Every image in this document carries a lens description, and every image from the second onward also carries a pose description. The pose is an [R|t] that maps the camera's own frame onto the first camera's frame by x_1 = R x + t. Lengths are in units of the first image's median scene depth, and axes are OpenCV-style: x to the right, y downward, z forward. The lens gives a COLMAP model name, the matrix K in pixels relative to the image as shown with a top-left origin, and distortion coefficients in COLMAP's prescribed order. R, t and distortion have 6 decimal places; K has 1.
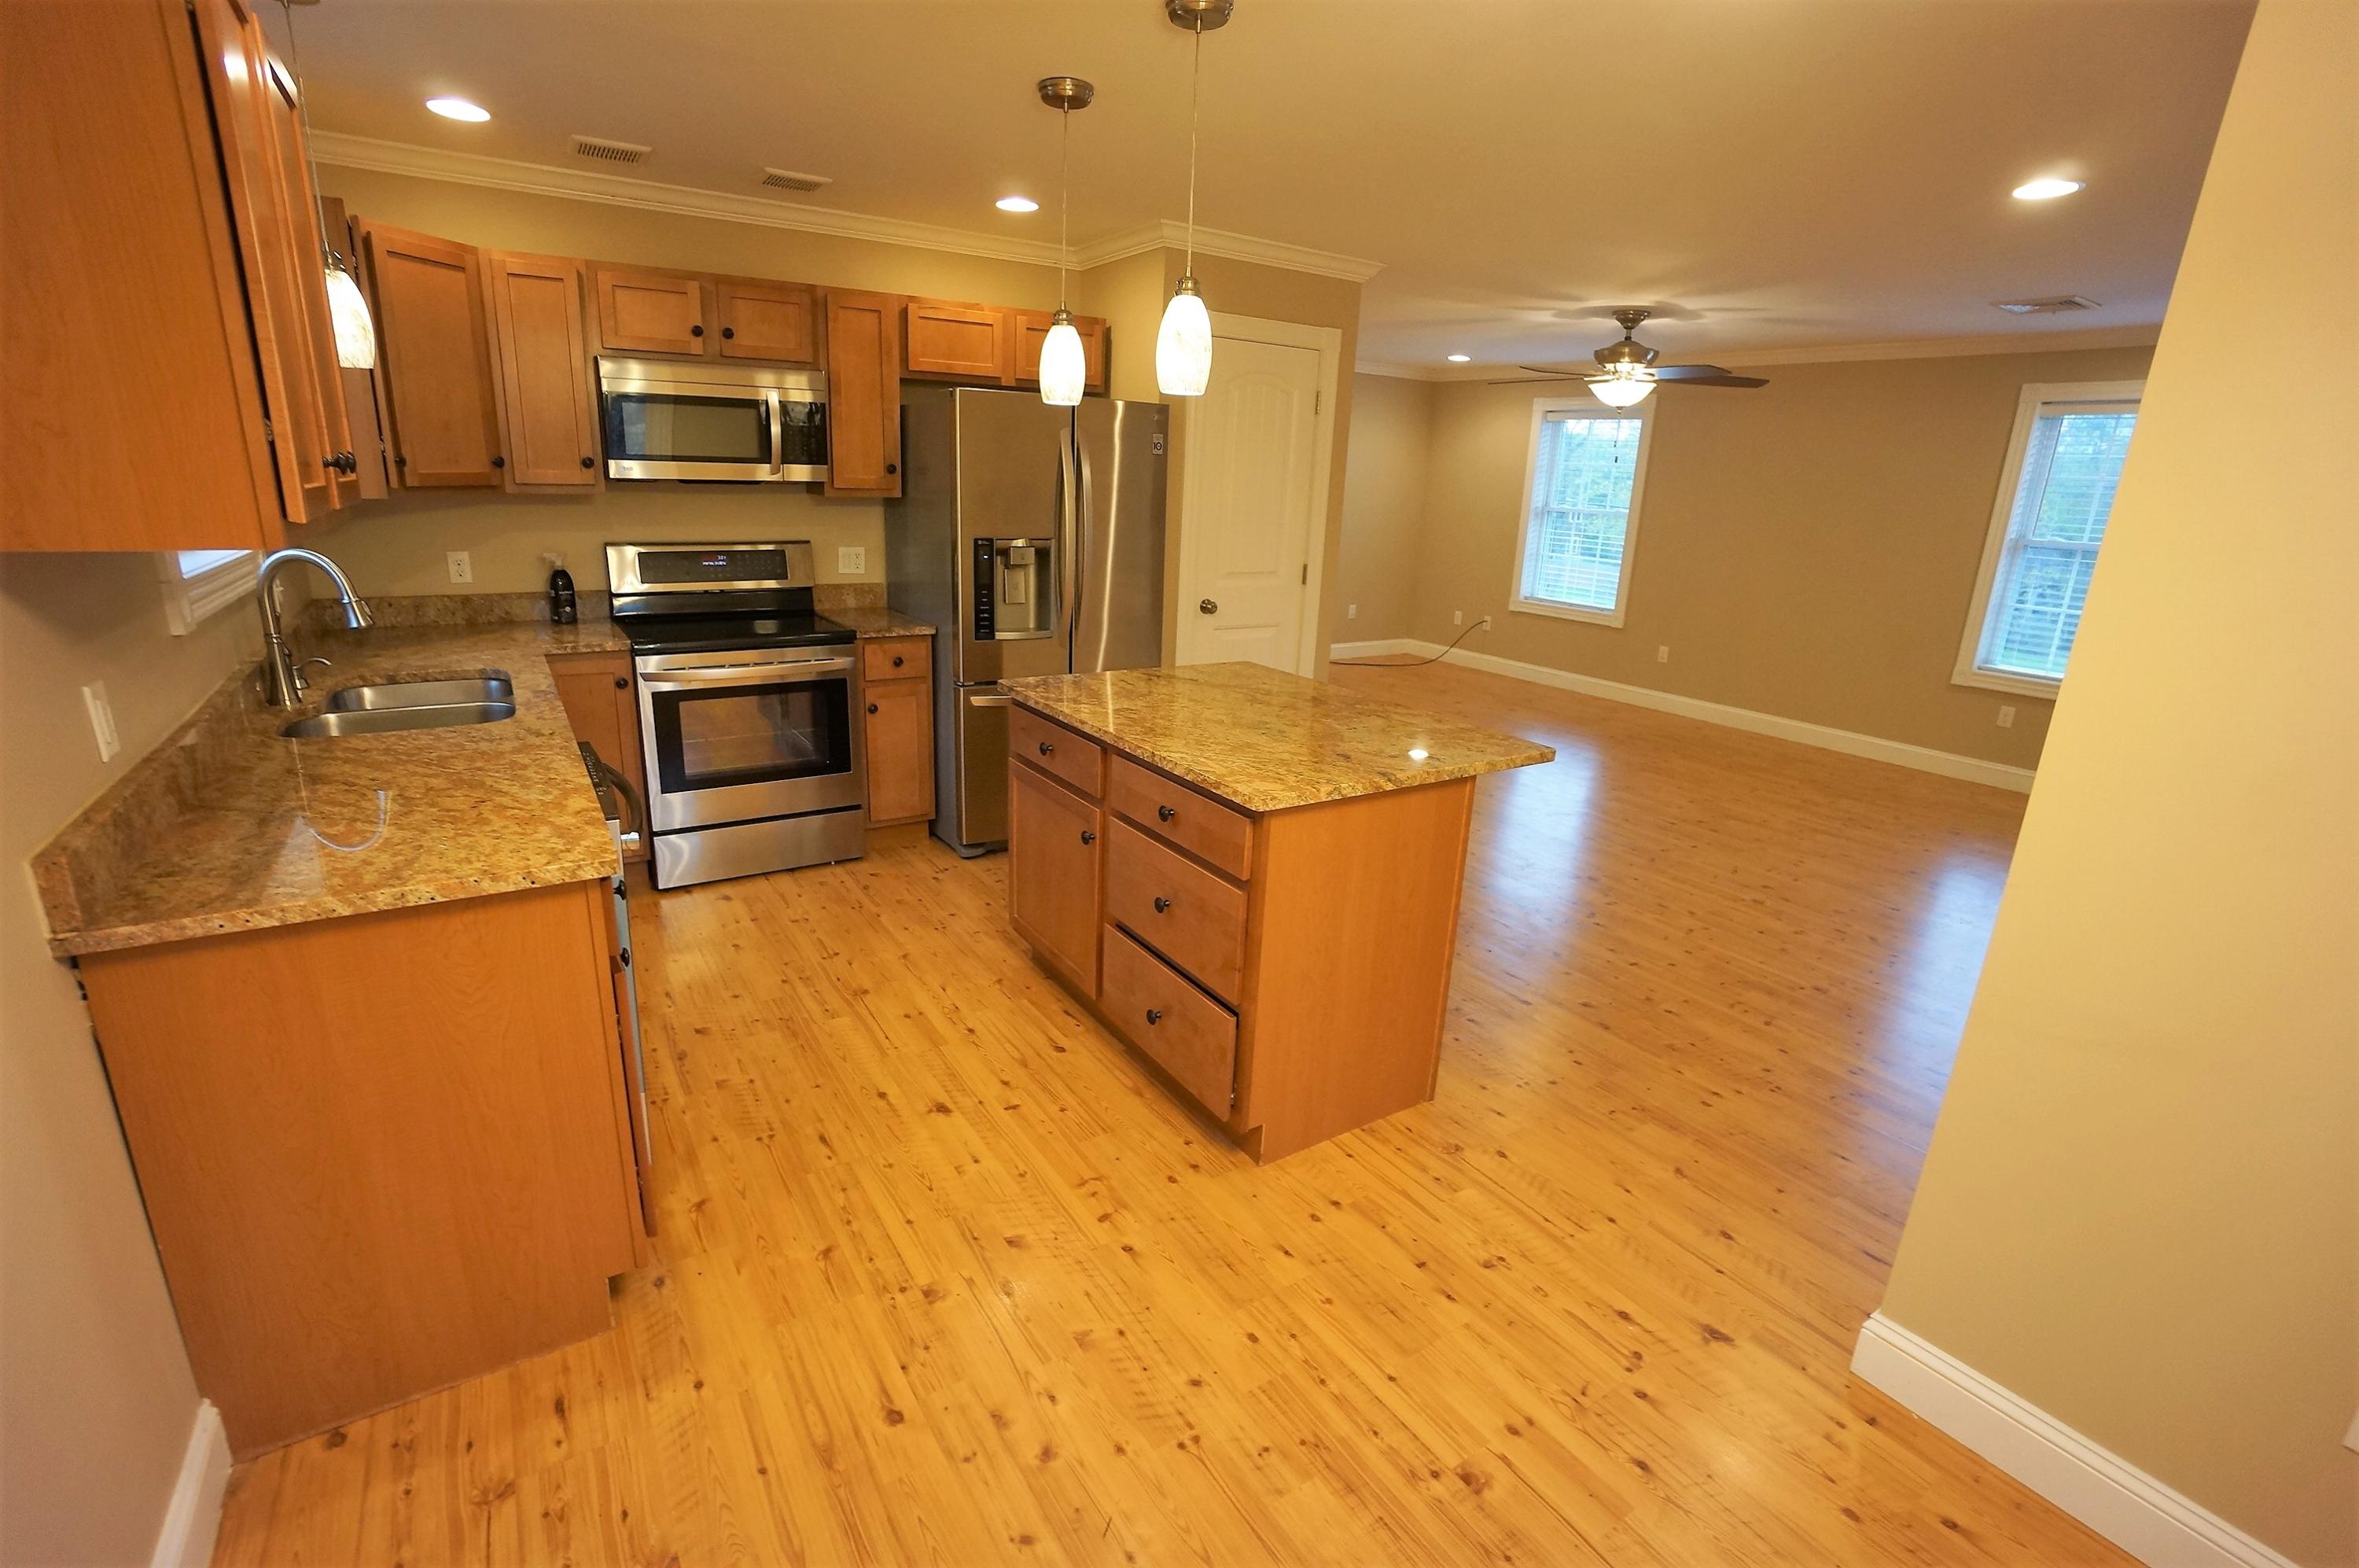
lens RADIAL K [[1042.0, 0, 1166.4], [0, 1042.0, 779.5], [0, 0, 1]] dist [-0.064241, 0.023896]
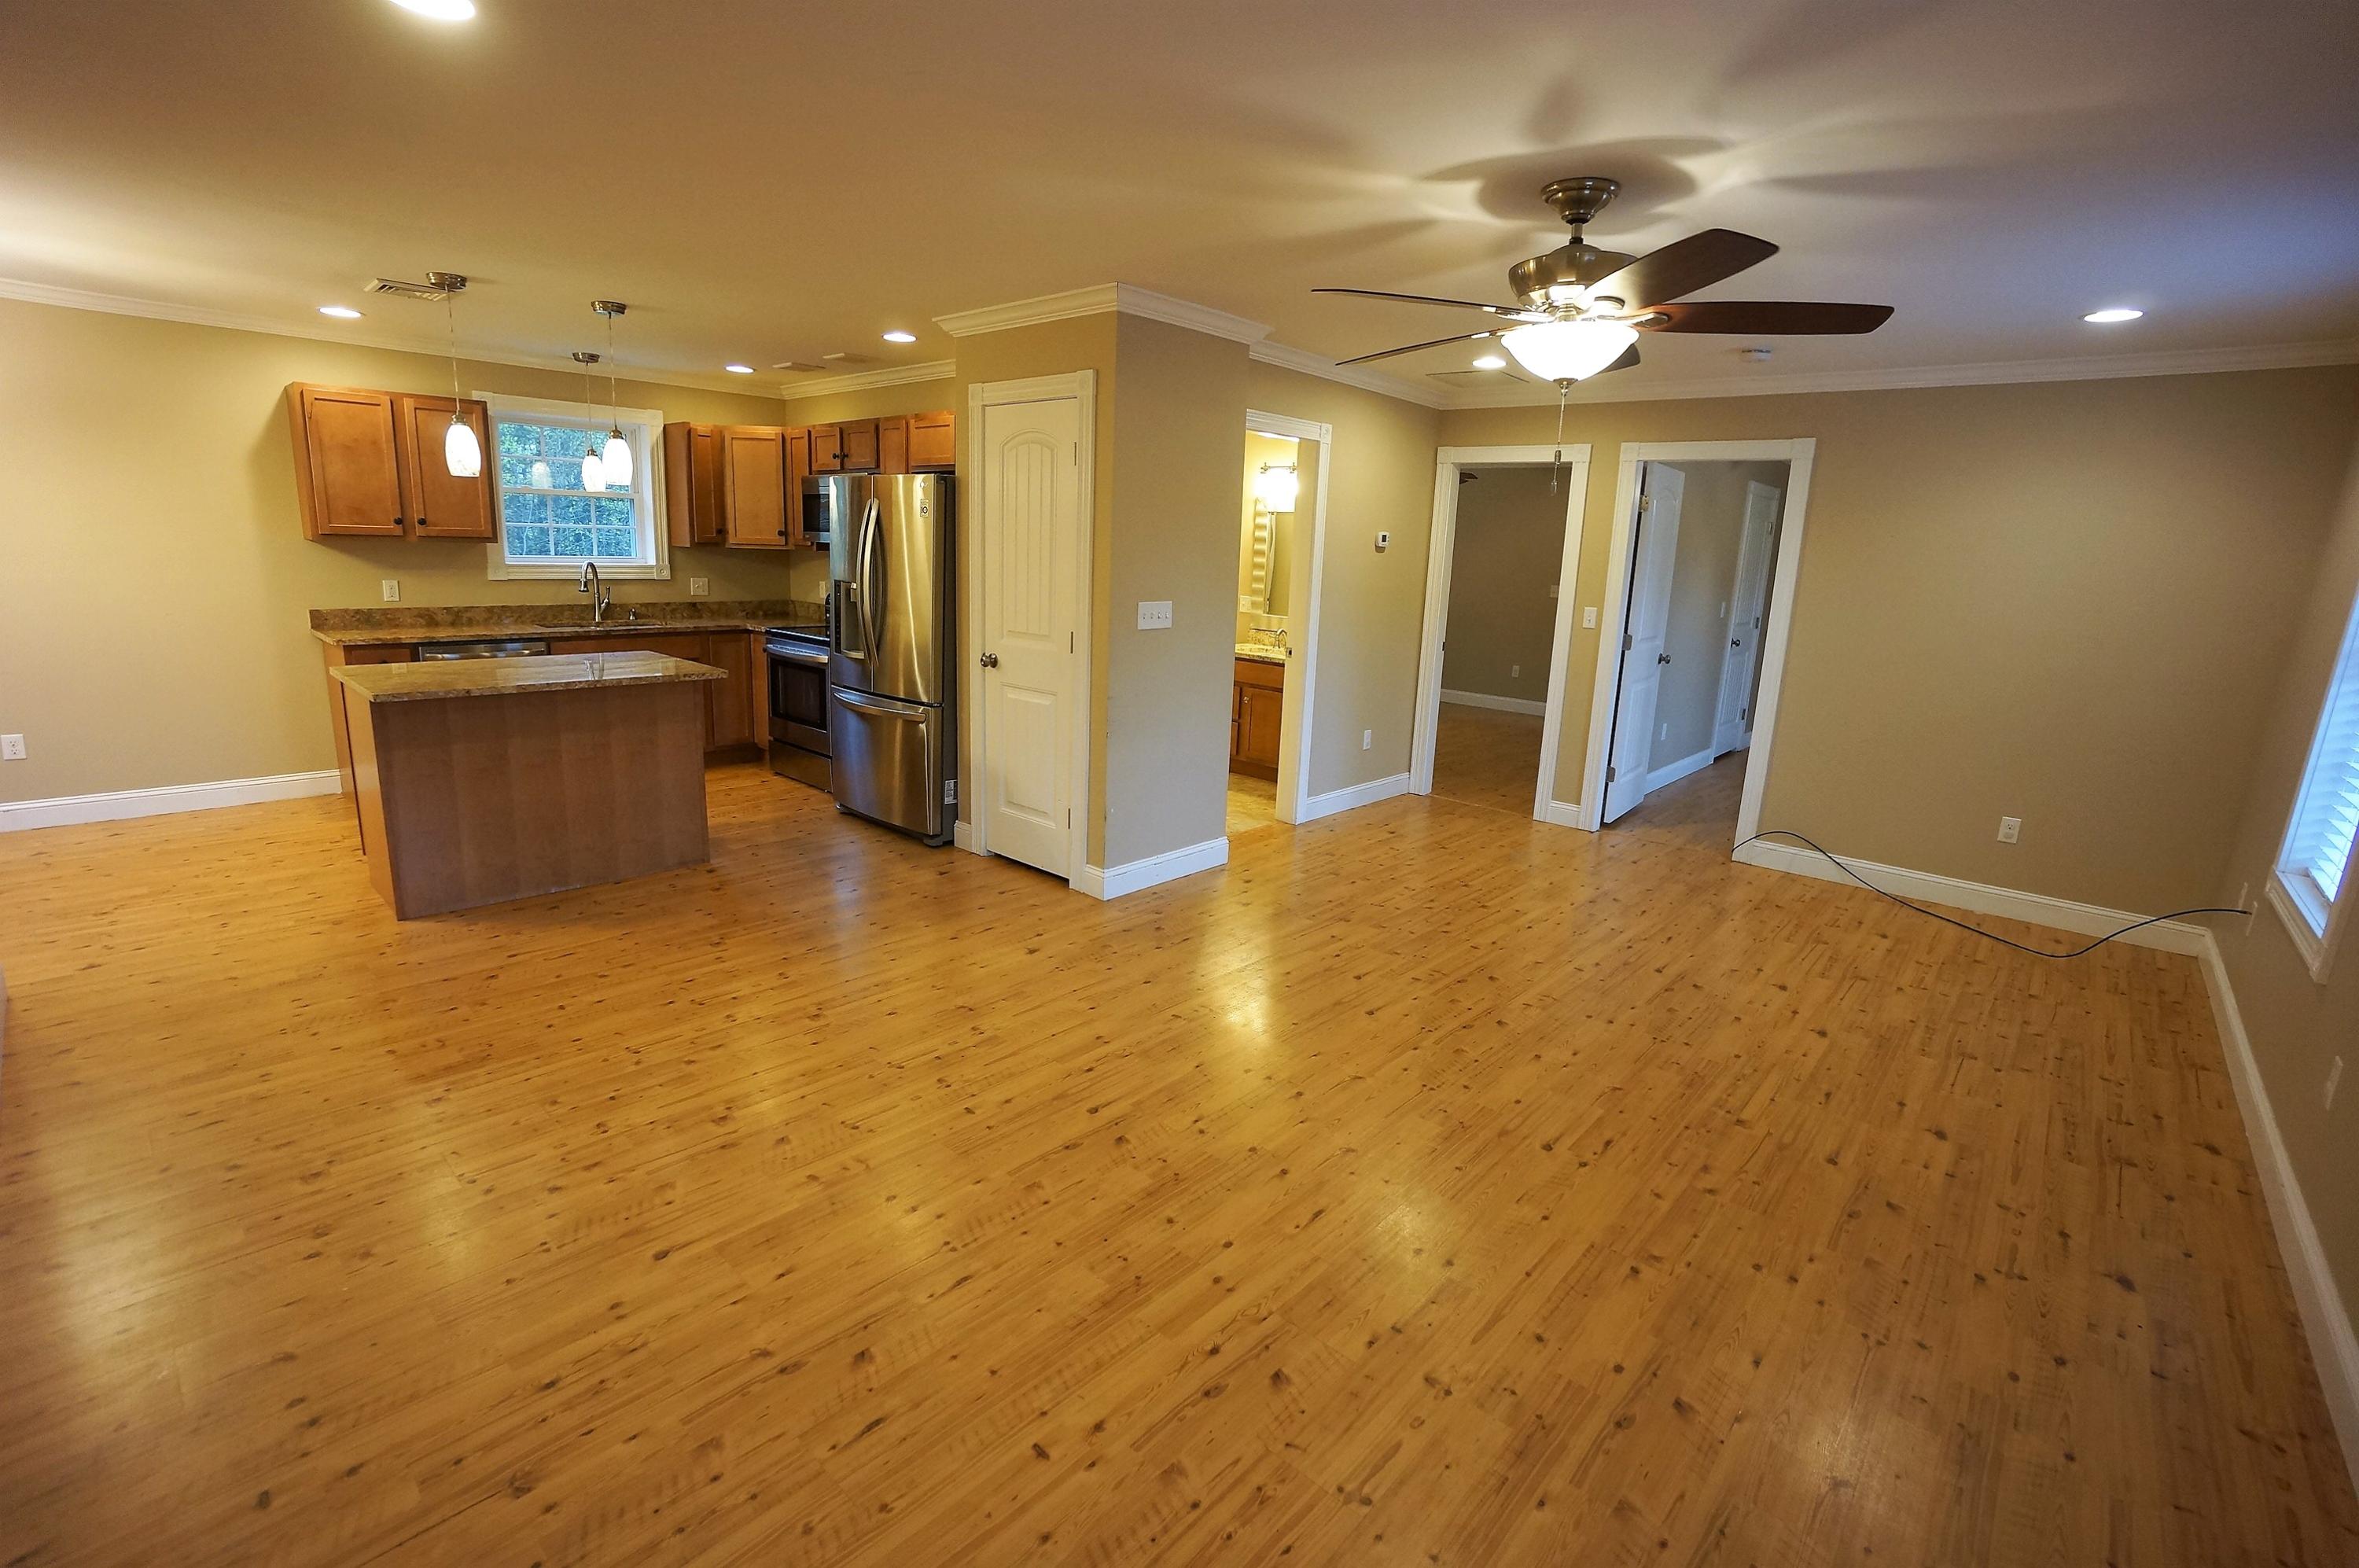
lens RADIAL K [[1042.0, 0, 1166.4], [0, 1042.0, 779.5], [0, 0, 1]] dist [-0.064241, 0.023896]
pose [[0.248312, 0.185255, -0.950800, 0.949492], [-0.303050, 0.947129, 0.105395, -0.188403], [0.920055, 0.261970, 0.291325, 0.777351]]
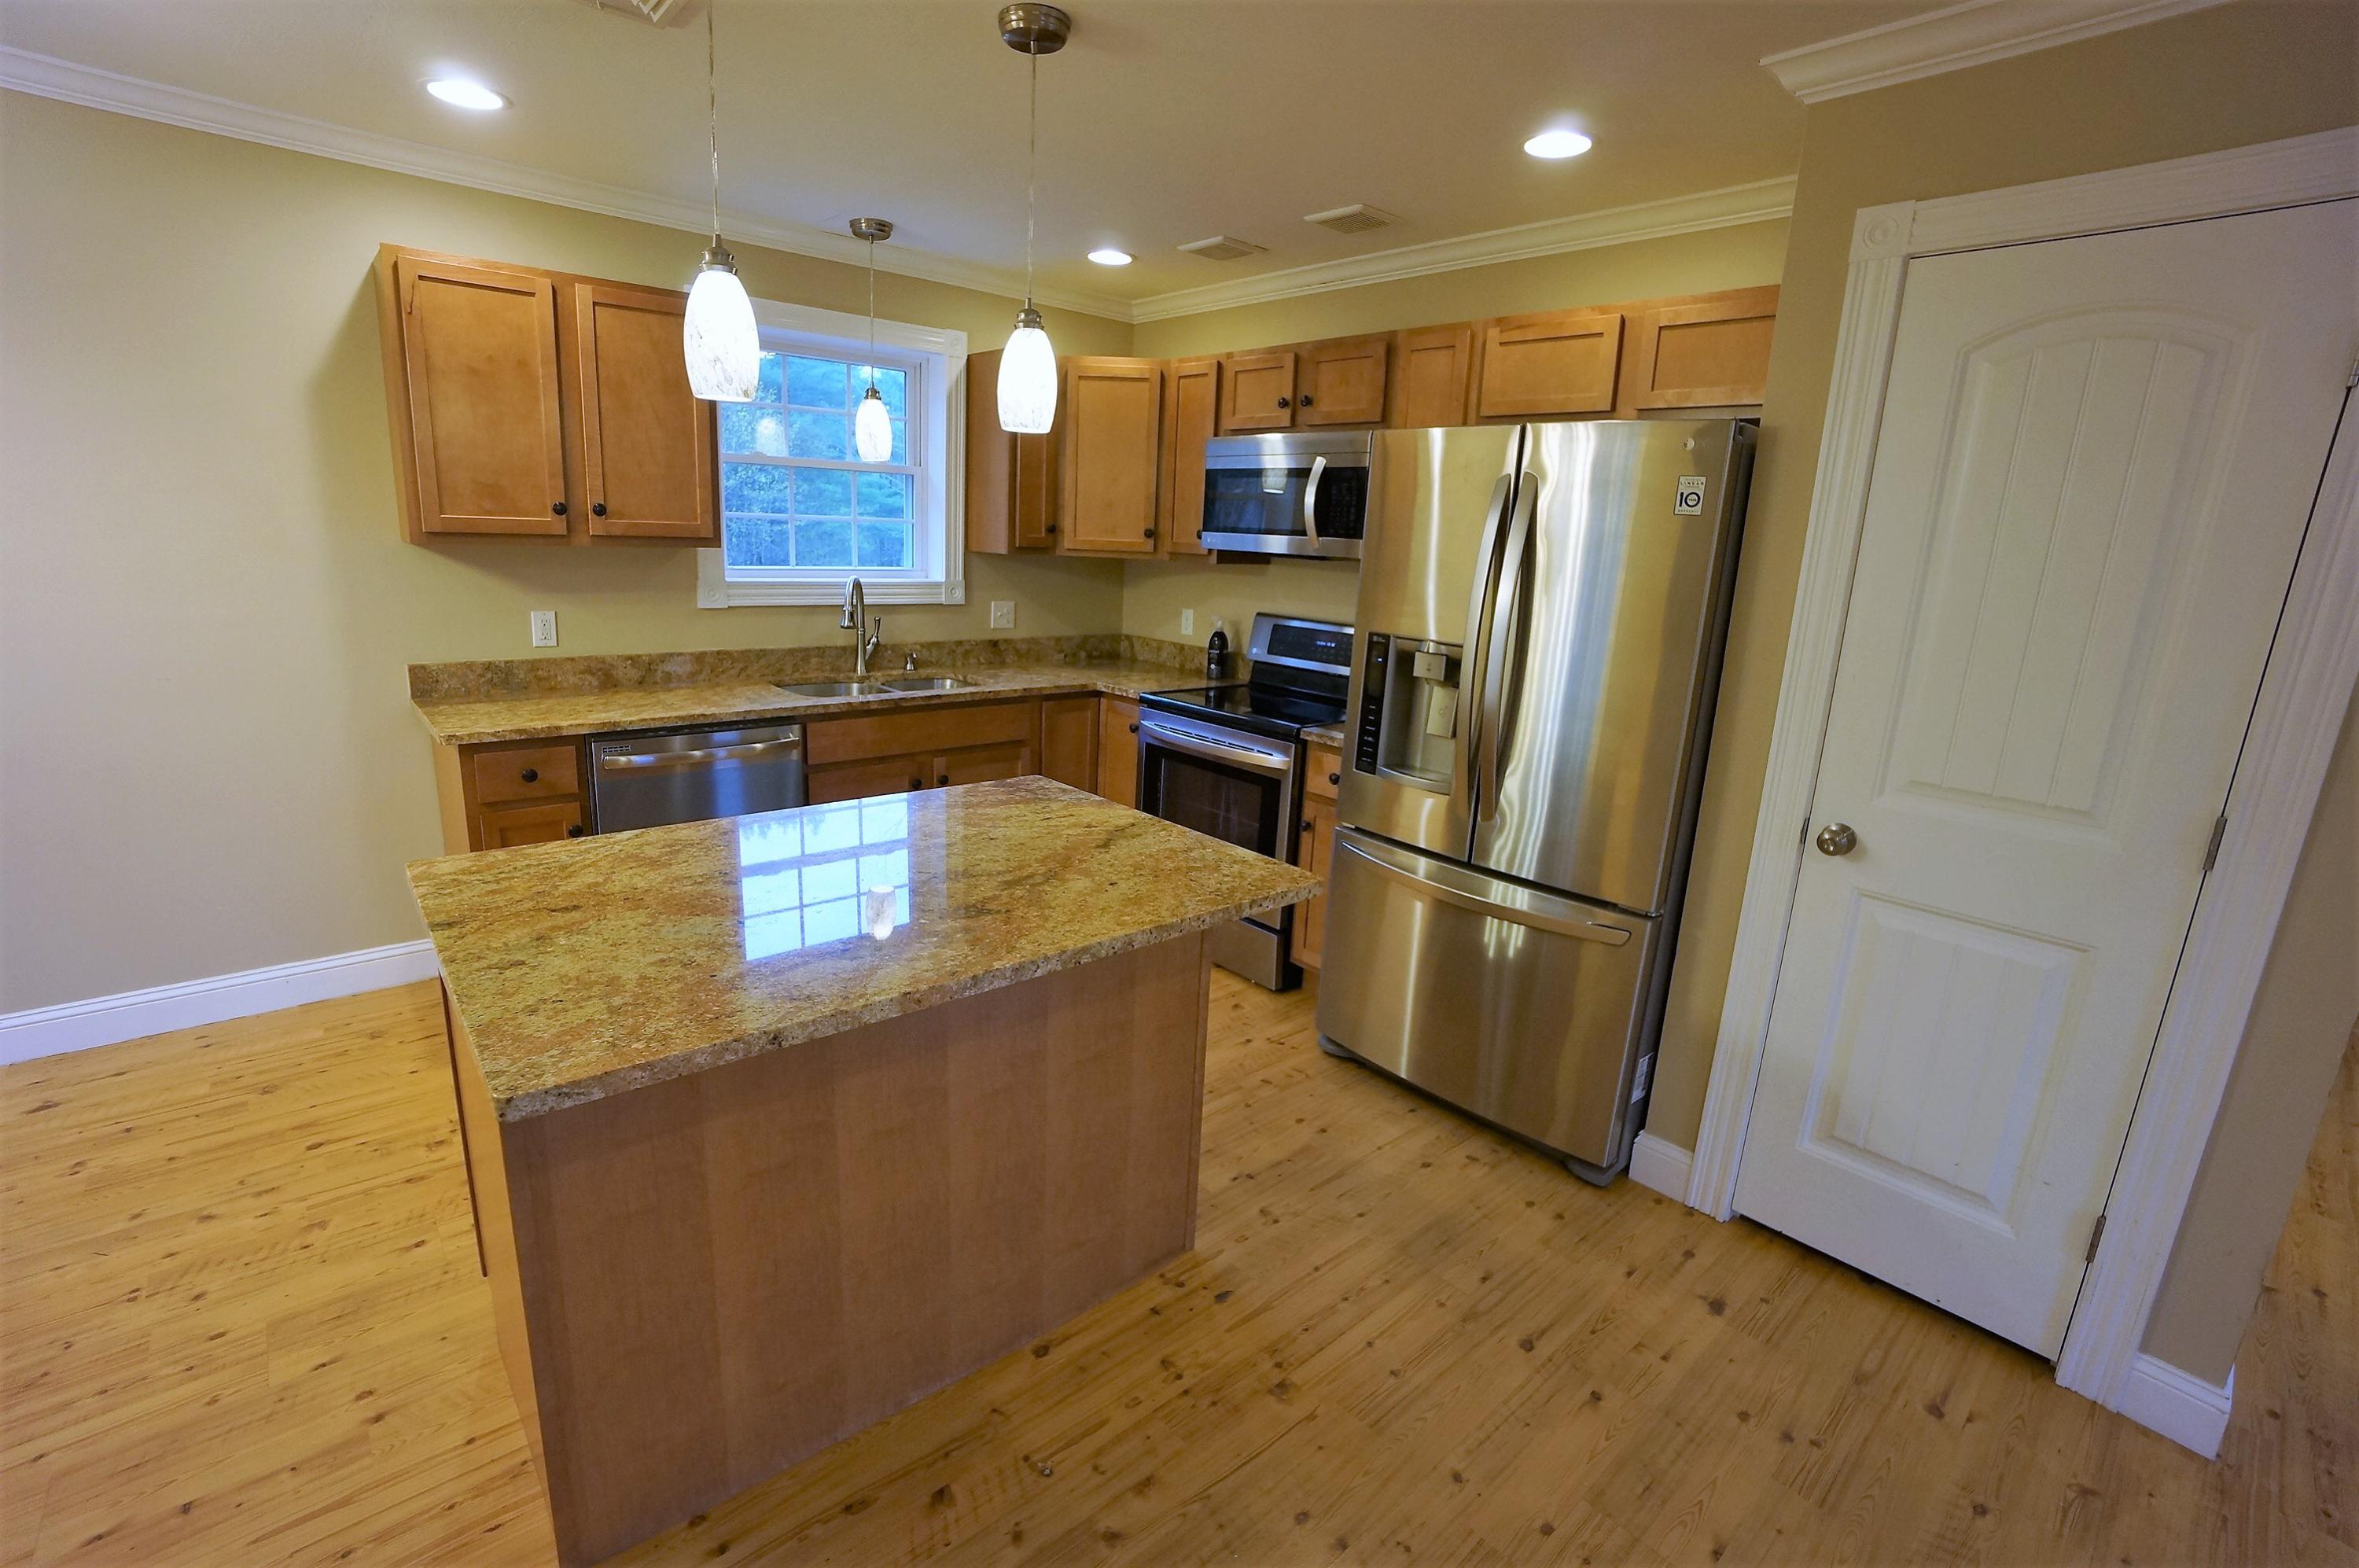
lens RADIAL K [[1042.0, 0, 1166.4], [0, 1042.0, 779.5], [0, 0, 1]] dist [-0.064241, 0.023896]
pose [[0.147526, 0.198197, -0.968996, 0.376579], [-0.317325, 0.937408, 0.143425, -0.140912], [0.936772, 0.286328, 0.201185, 0.541065]]
